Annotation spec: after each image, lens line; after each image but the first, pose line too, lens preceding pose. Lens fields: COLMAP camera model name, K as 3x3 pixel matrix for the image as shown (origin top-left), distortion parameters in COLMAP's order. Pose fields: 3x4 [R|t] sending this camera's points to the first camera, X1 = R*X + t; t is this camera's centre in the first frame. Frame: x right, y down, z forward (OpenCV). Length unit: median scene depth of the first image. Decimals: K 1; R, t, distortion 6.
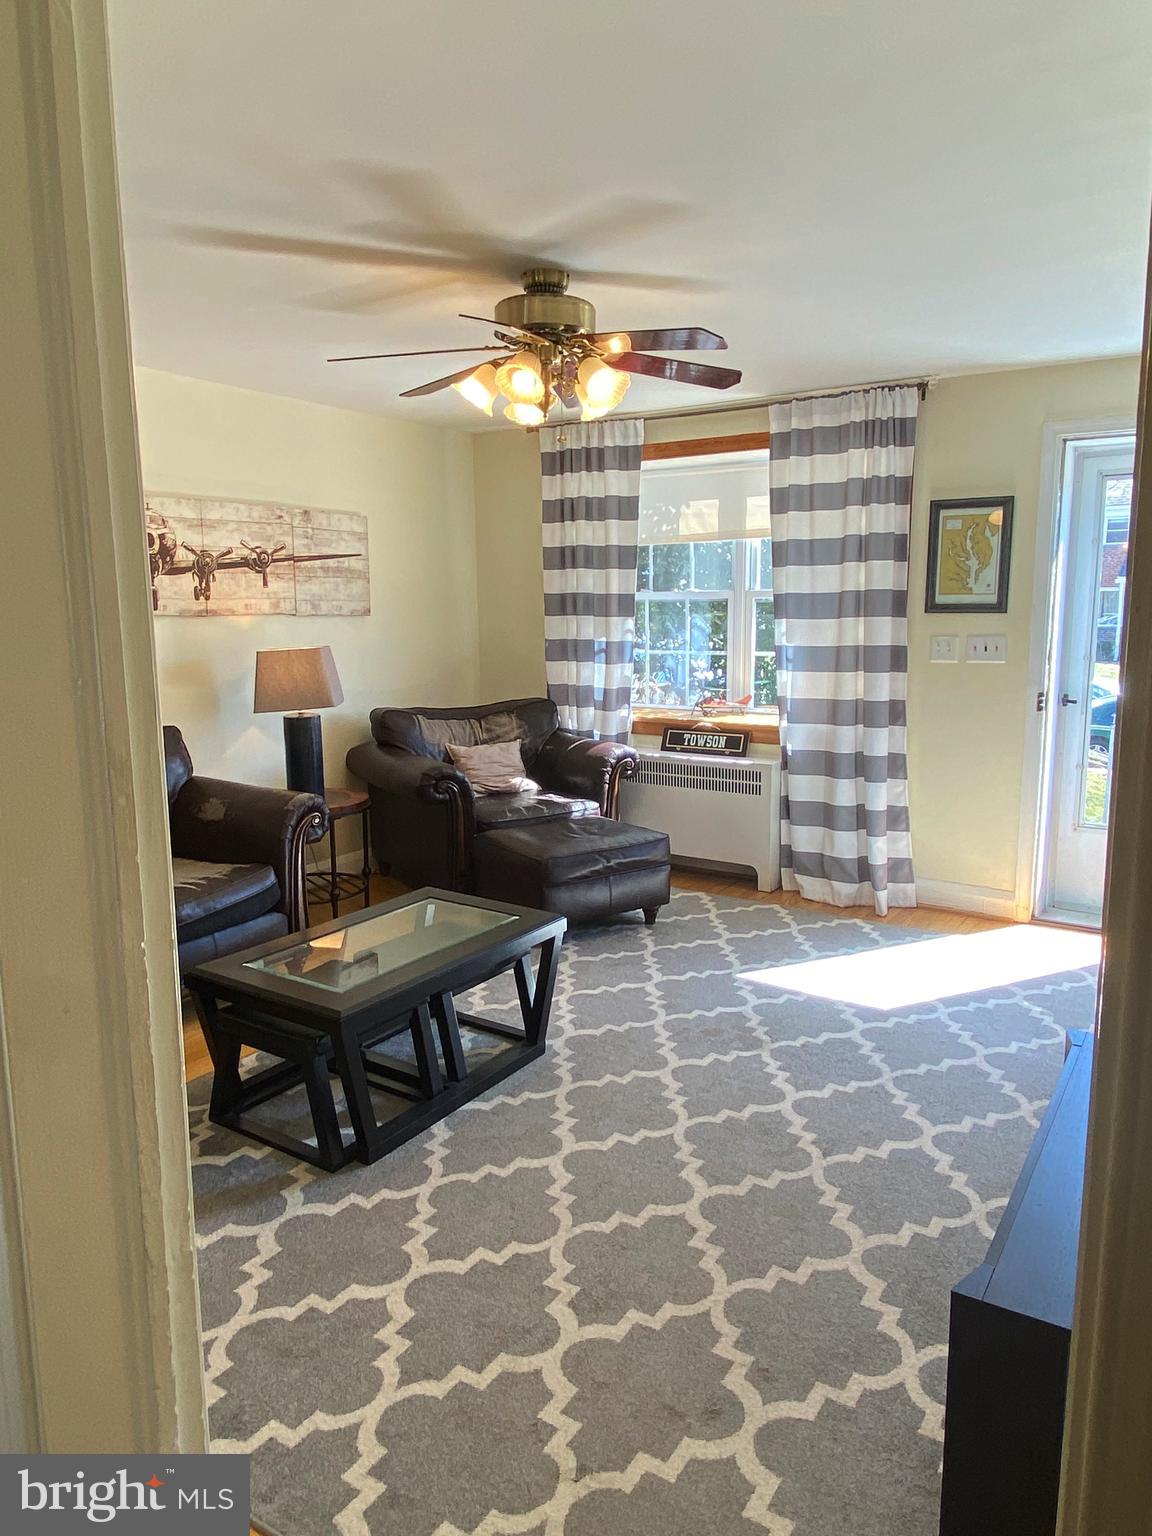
lens RADIAL K [[1033.9, 0, 576.0], [0, 1033.9, 768.0], [0, 0, 1]] dist [0.101289, -0.127496]
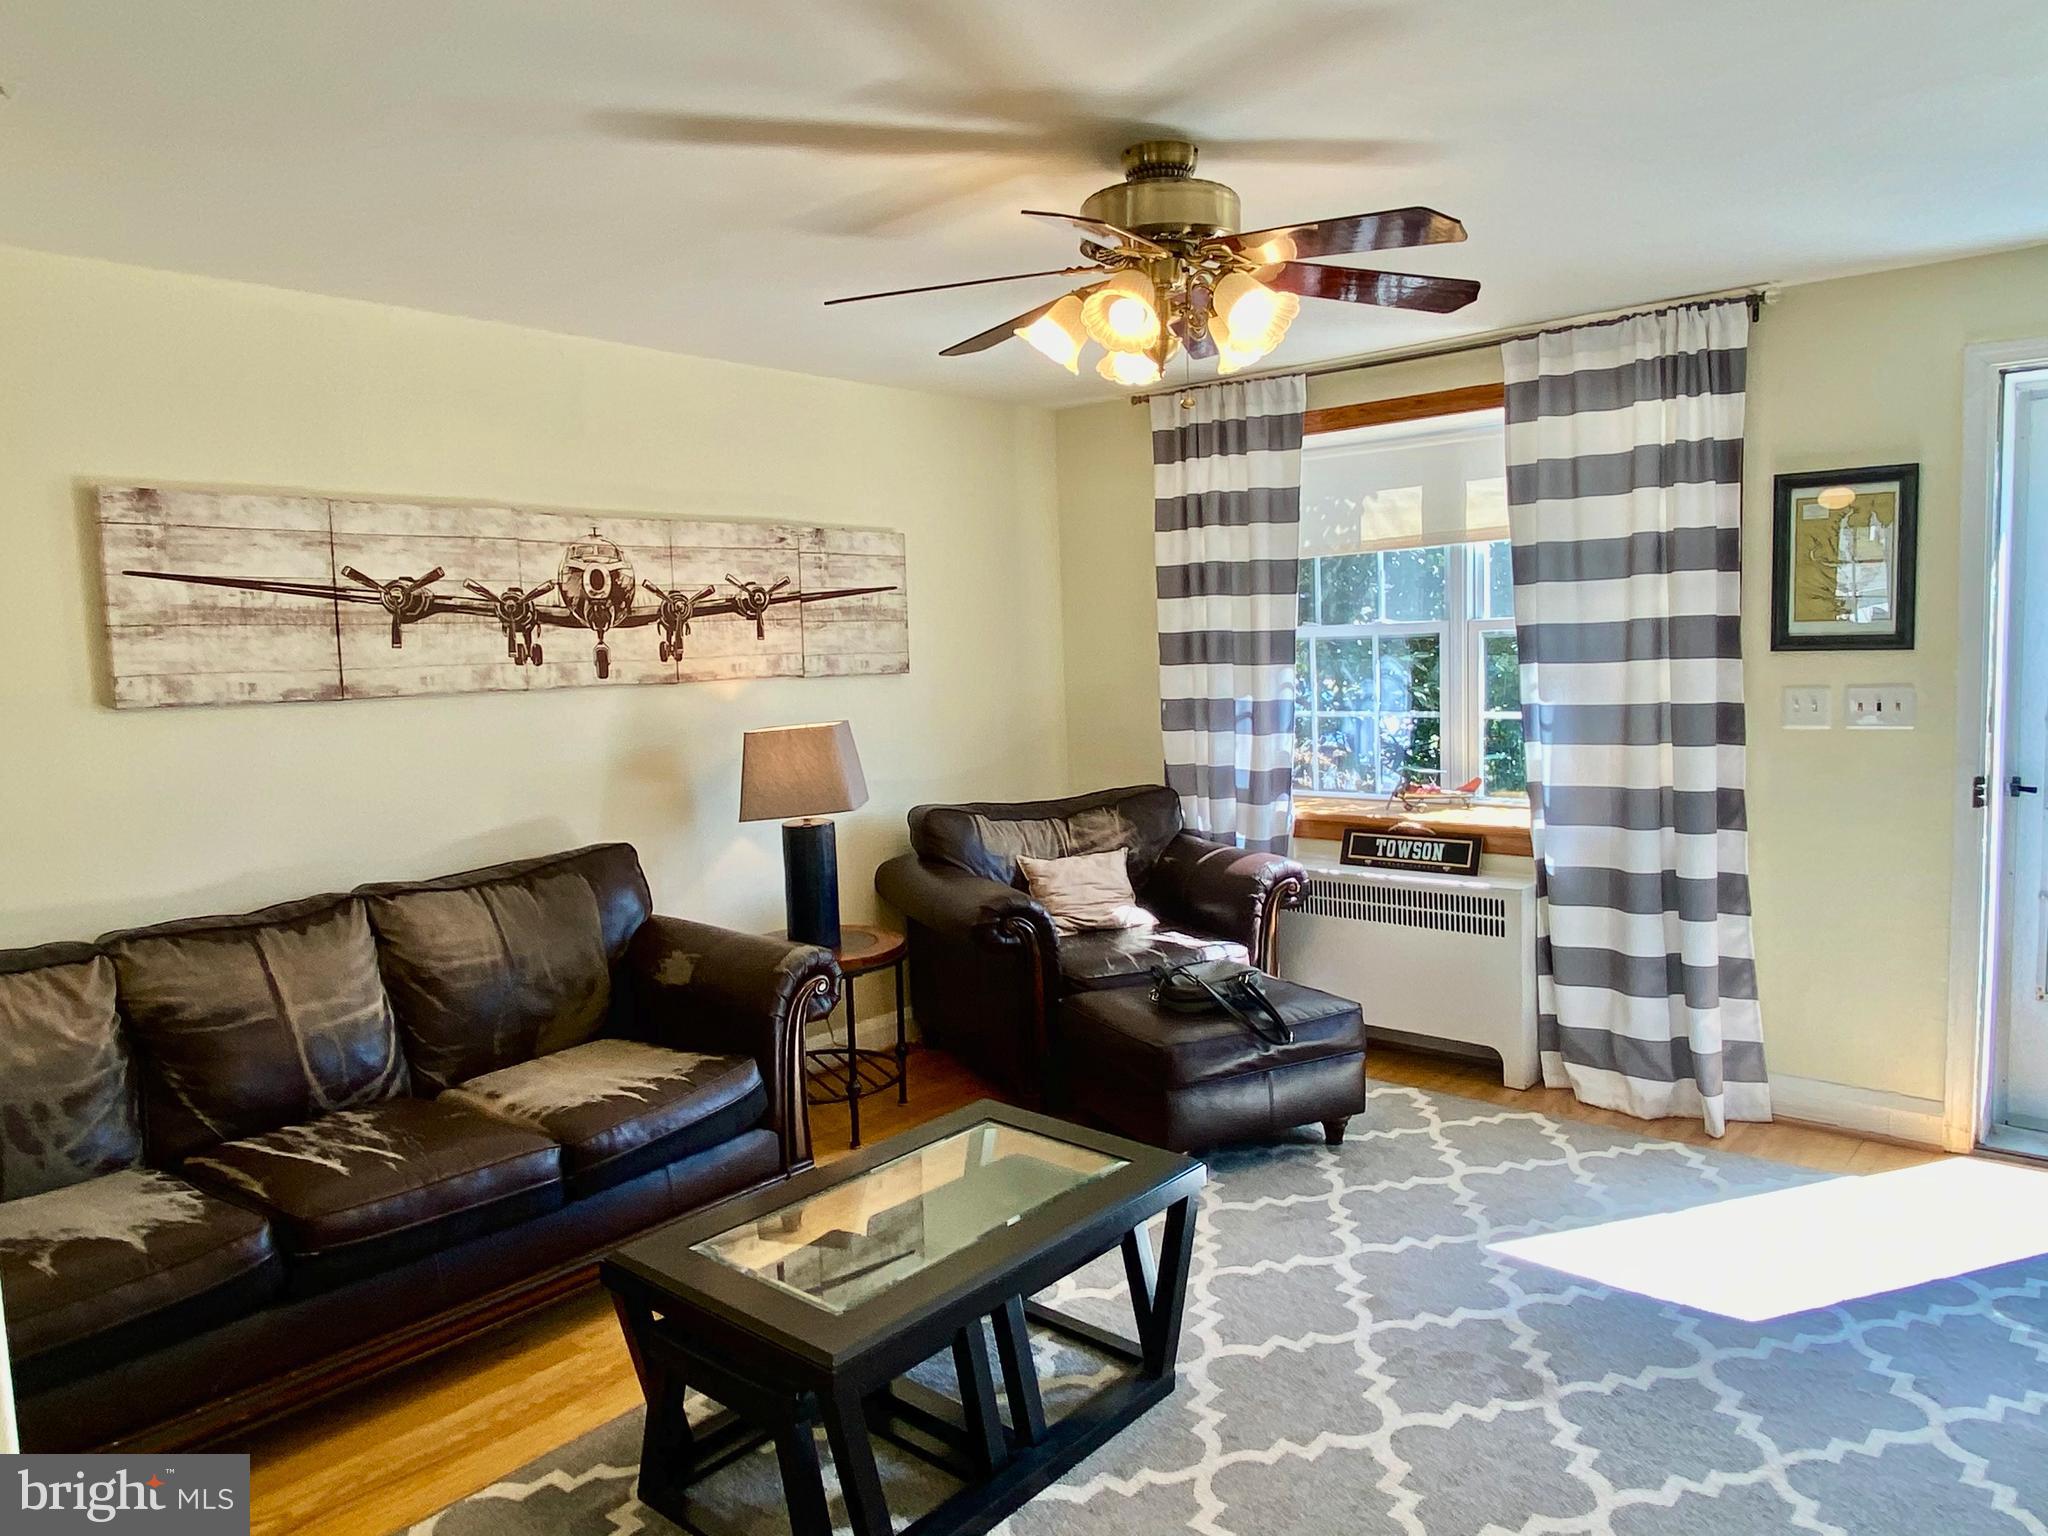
lens RADIAL K [[1378.6, 0, 1024.0], [0, 1378.6, 768.0], [0, 0, 1]] dist [0.101289, -0.127496]
pose [[0.991750, -0.014768, -0.127336, -0.005466], [0.006989, 0.998093, -0.061324, -0.029620], [0.127998, 0.059928, 0.989962, 0.112443]]
